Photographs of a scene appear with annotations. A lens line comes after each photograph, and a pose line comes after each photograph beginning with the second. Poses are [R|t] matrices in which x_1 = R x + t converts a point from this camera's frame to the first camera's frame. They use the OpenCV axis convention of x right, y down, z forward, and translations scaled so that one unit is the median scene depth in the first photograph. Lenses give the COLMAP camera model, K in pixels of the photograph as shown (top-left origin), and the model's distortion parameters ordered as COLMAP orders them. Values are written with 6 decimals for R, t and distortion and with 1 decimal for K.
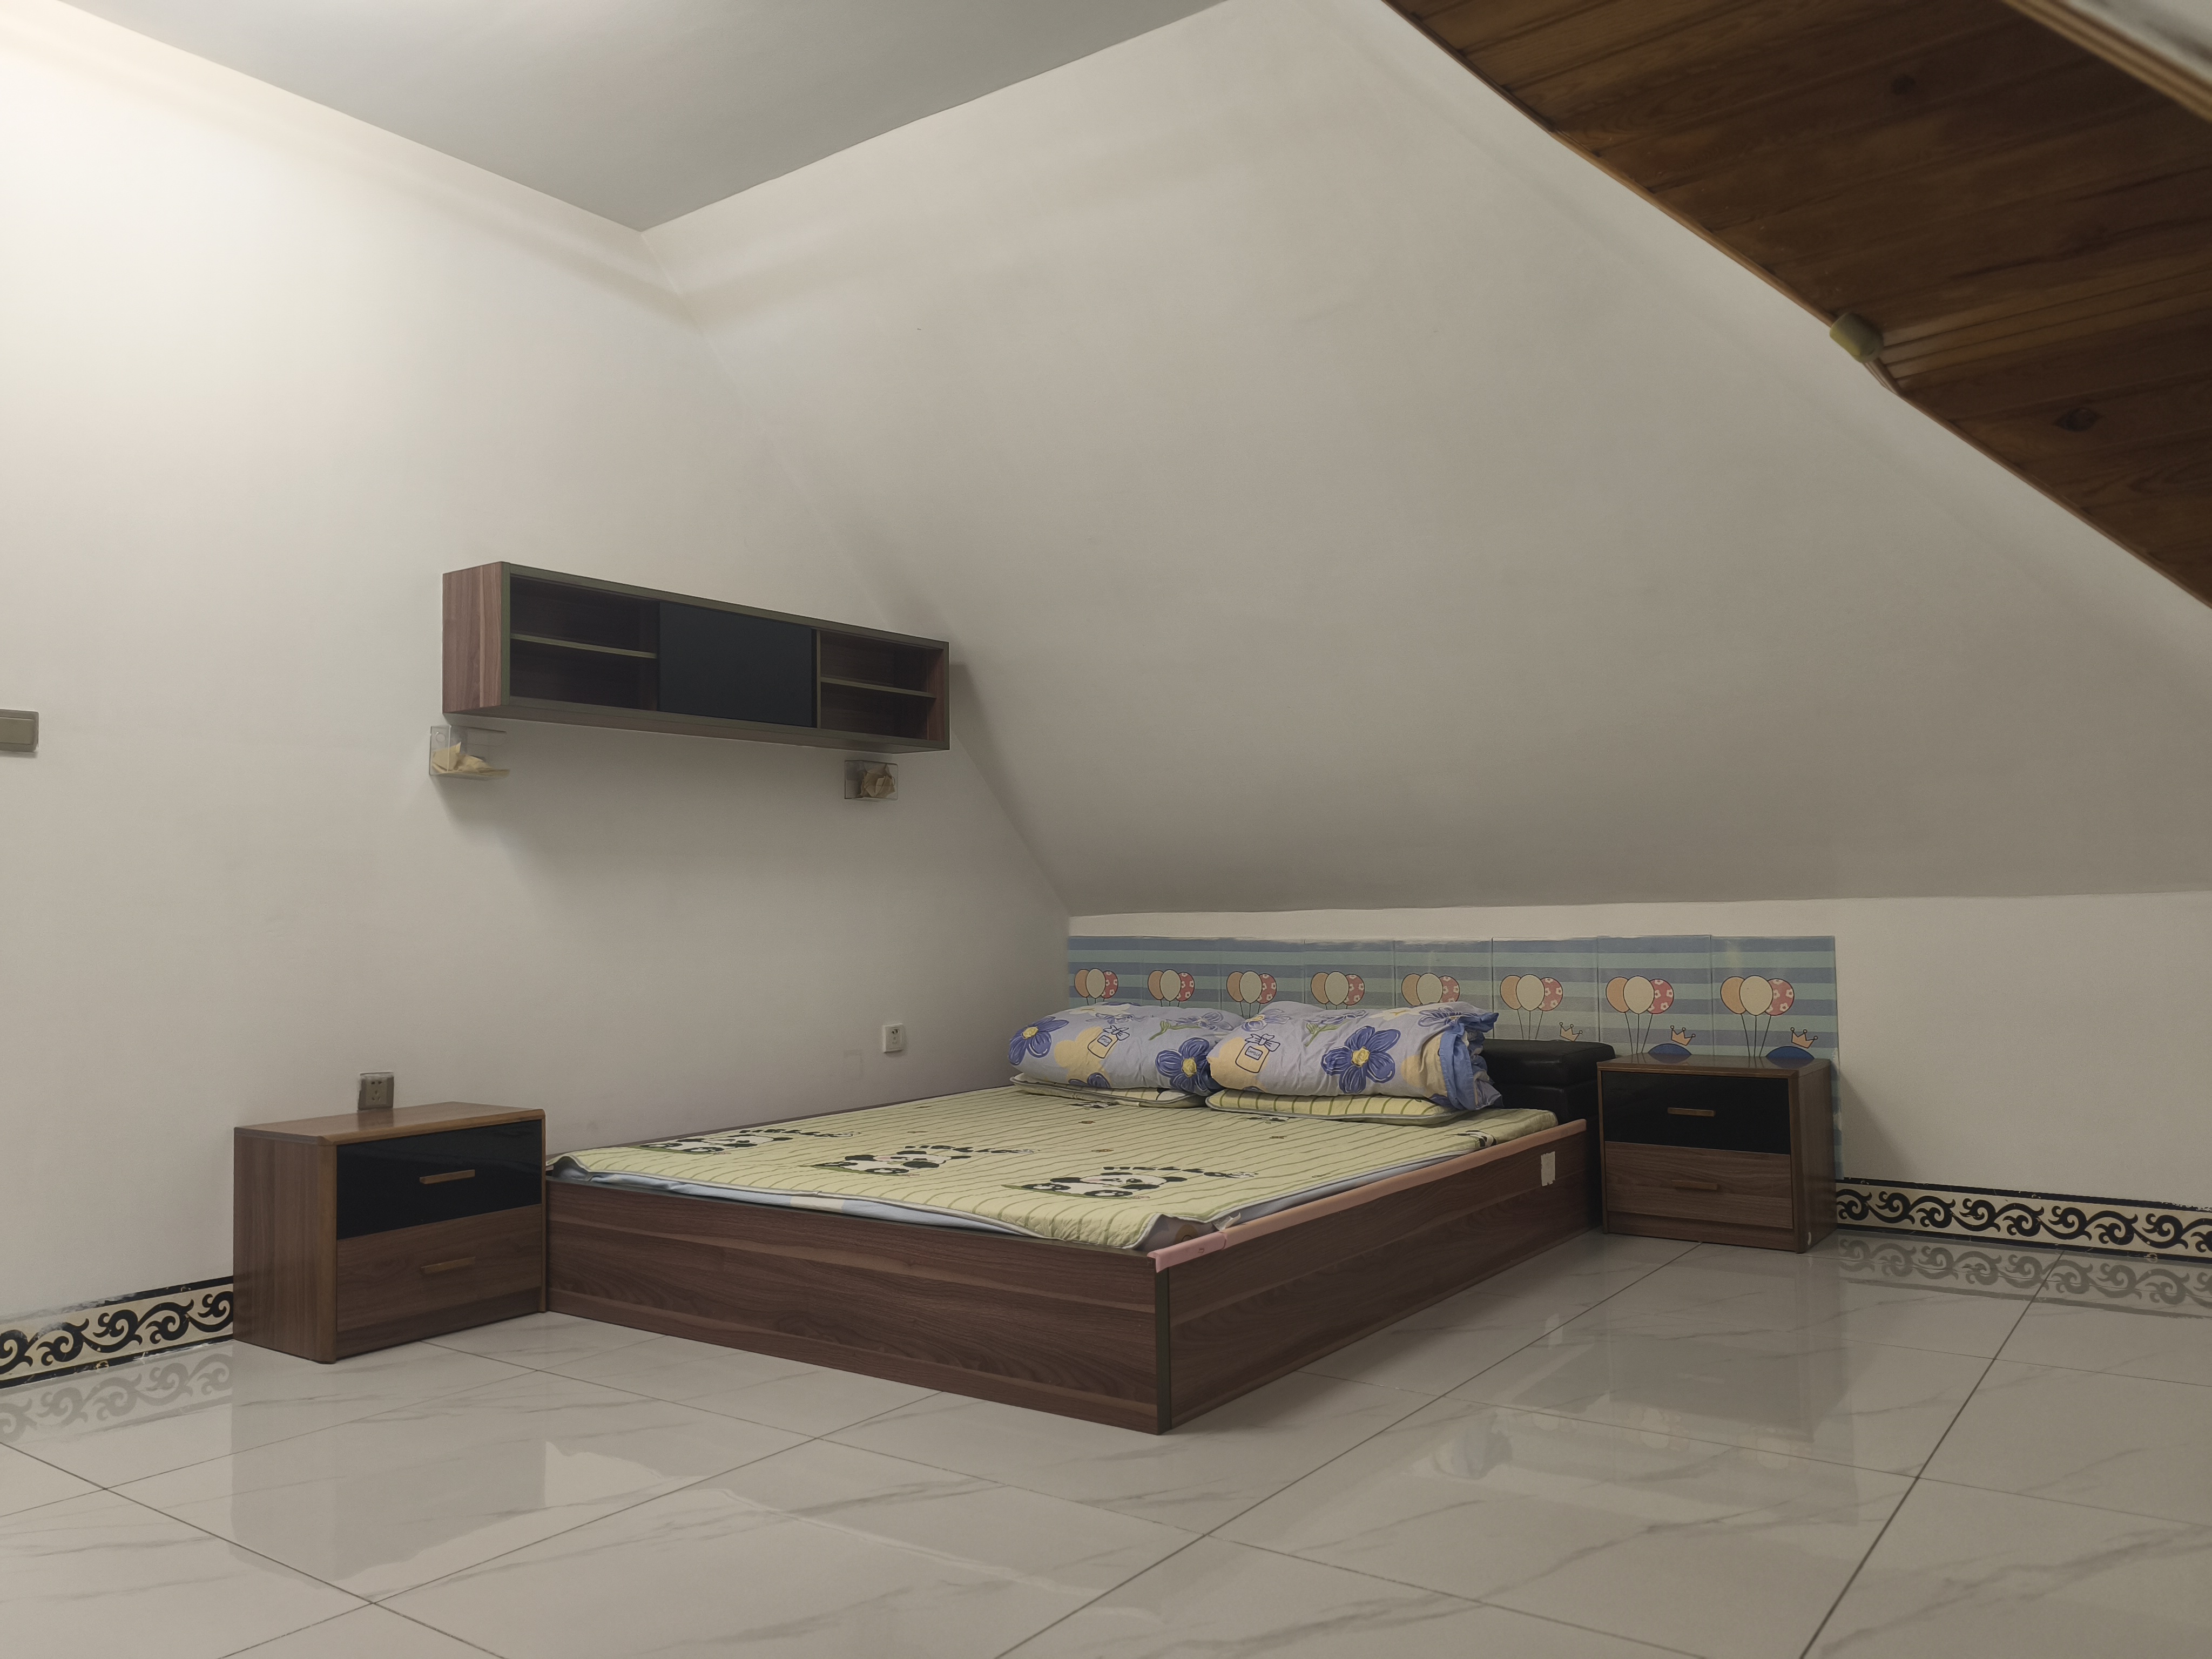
lens RADIAL K [[1556.0, 0, 1202.6], [0, 1556.0, 816.0], [0, 0, 1]] dist [0.023123, -0.016145]
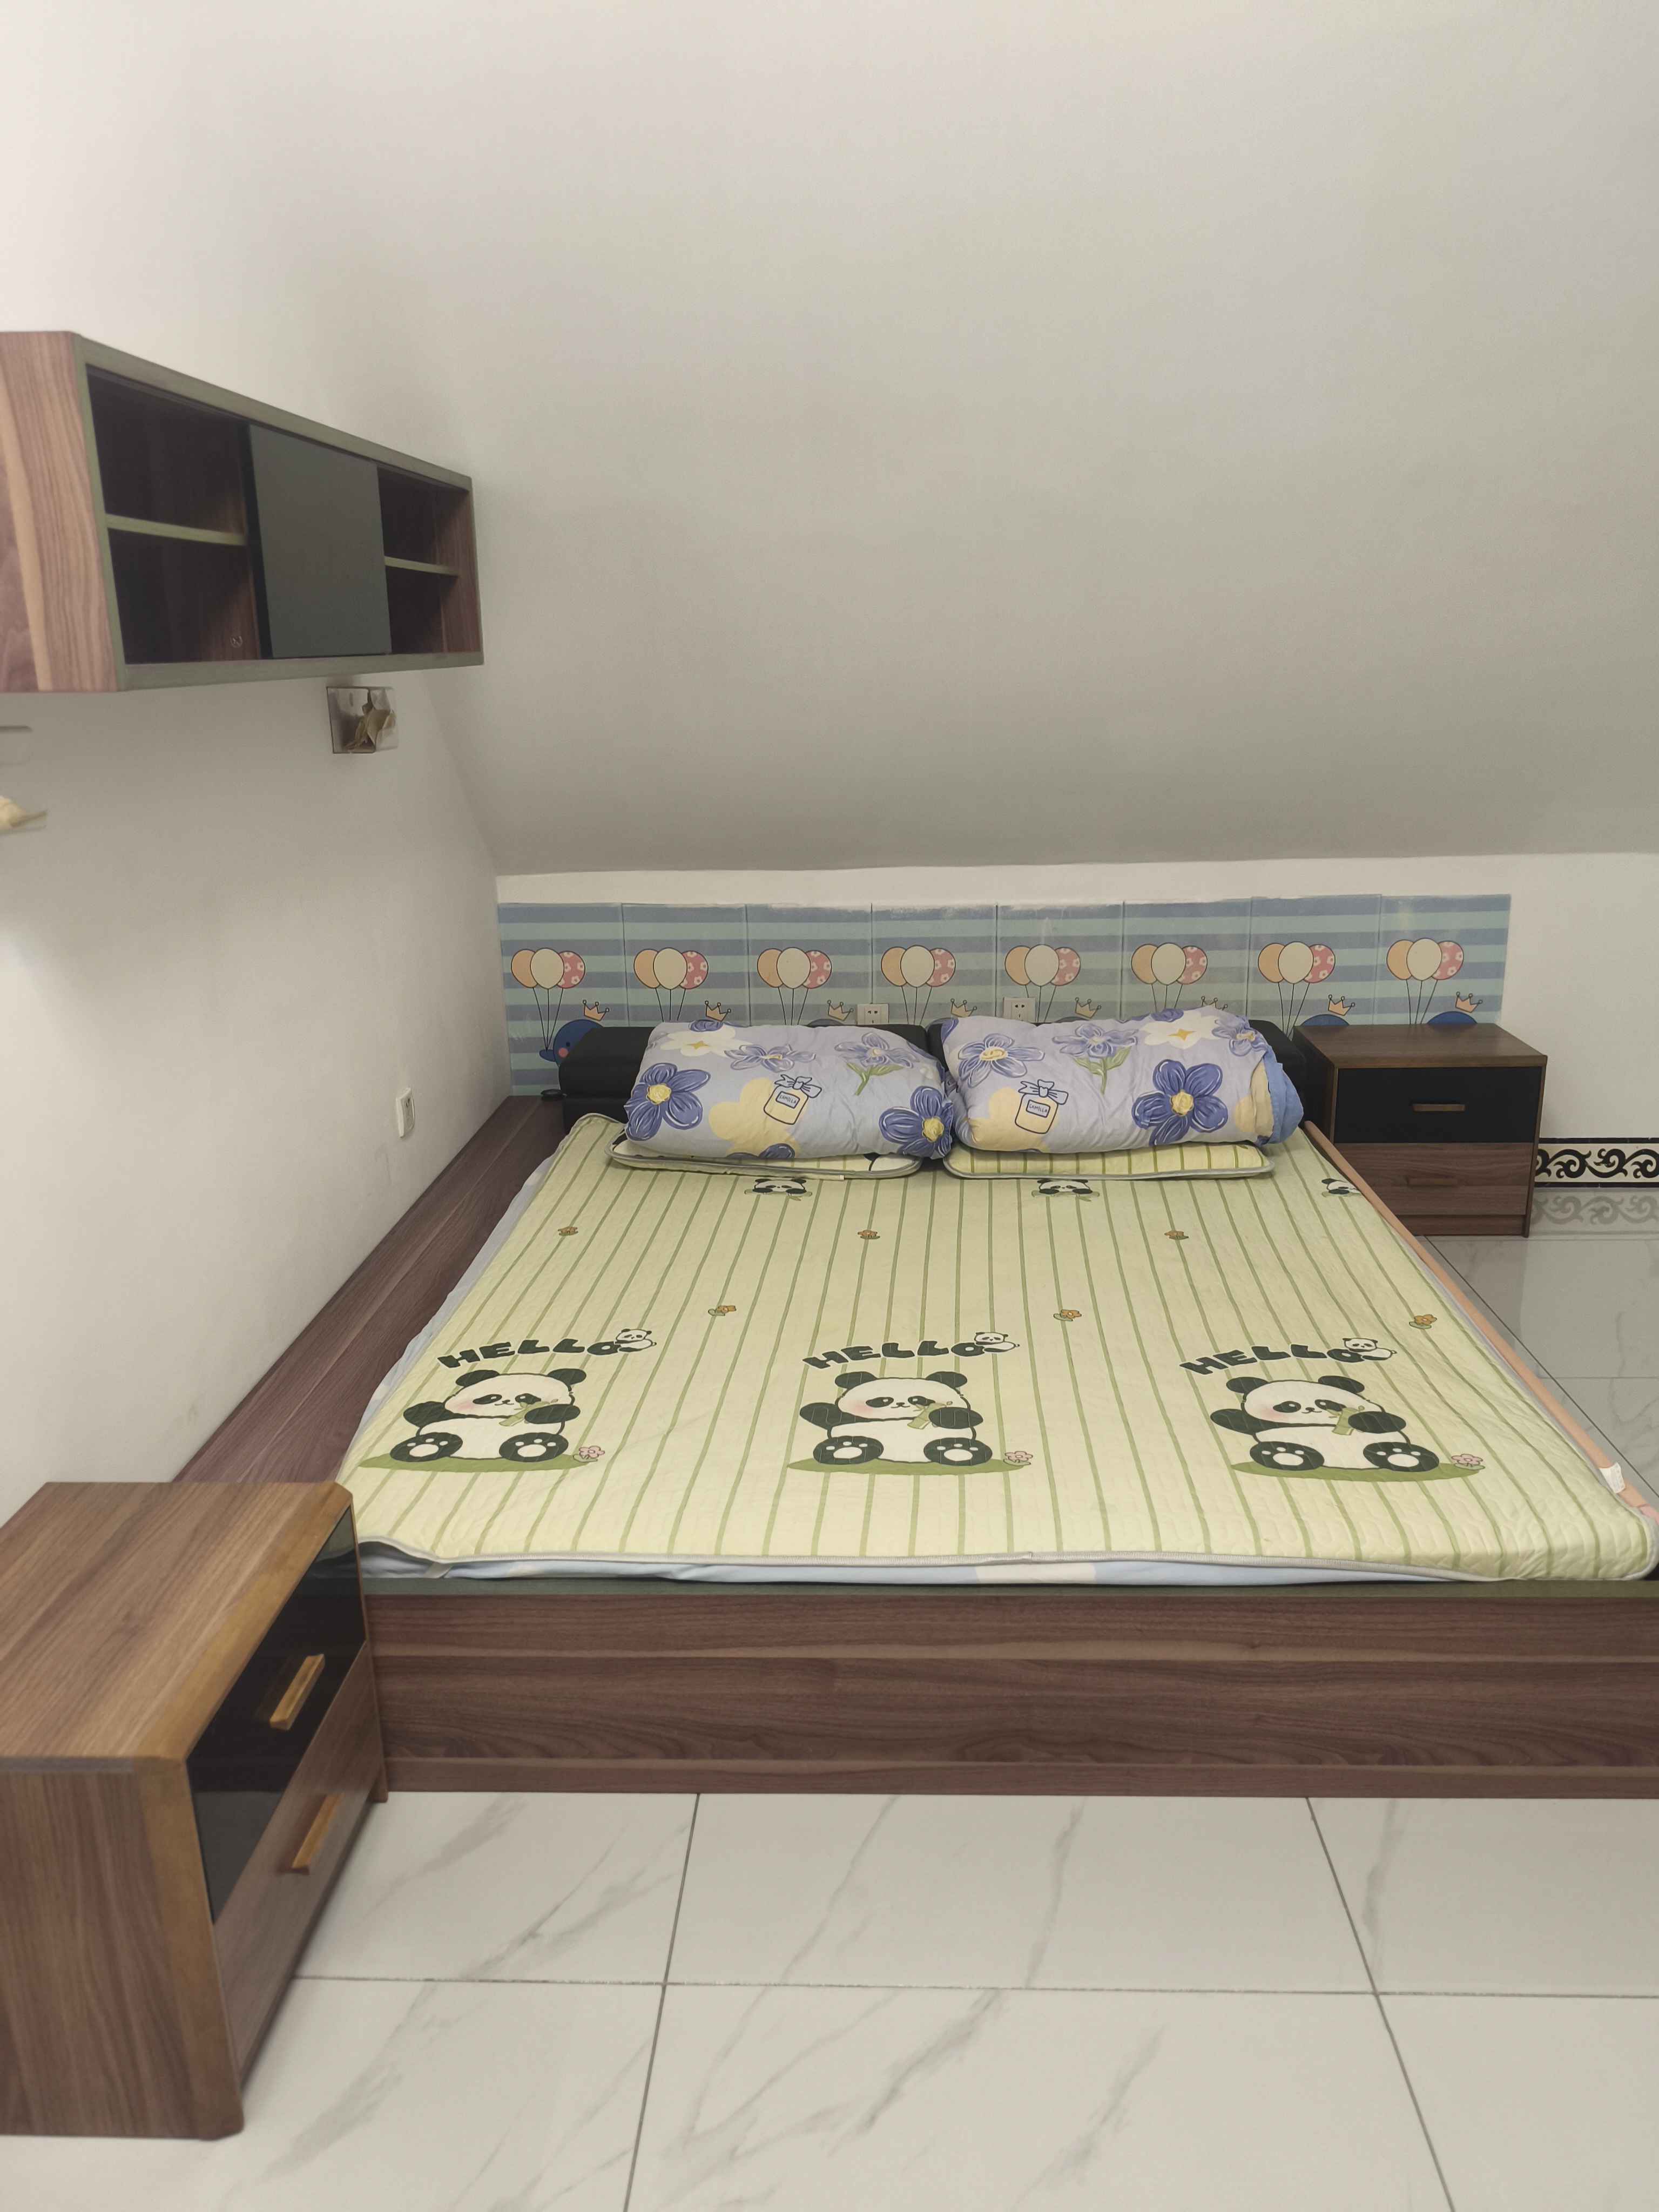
lens RADIAL K [[1556.0, 0, 844.9], [0, 1556.0, 1100.3], [0, 0, 1]] dist [0.023123, -0.016145]
pose [[0.851393, -0.140455, 0.505373, -0.424240], [-0.031270, 0.948177, 0.316200, -0.089453], [-0.523595, -0.285013, 0.802879, 0.419032]]
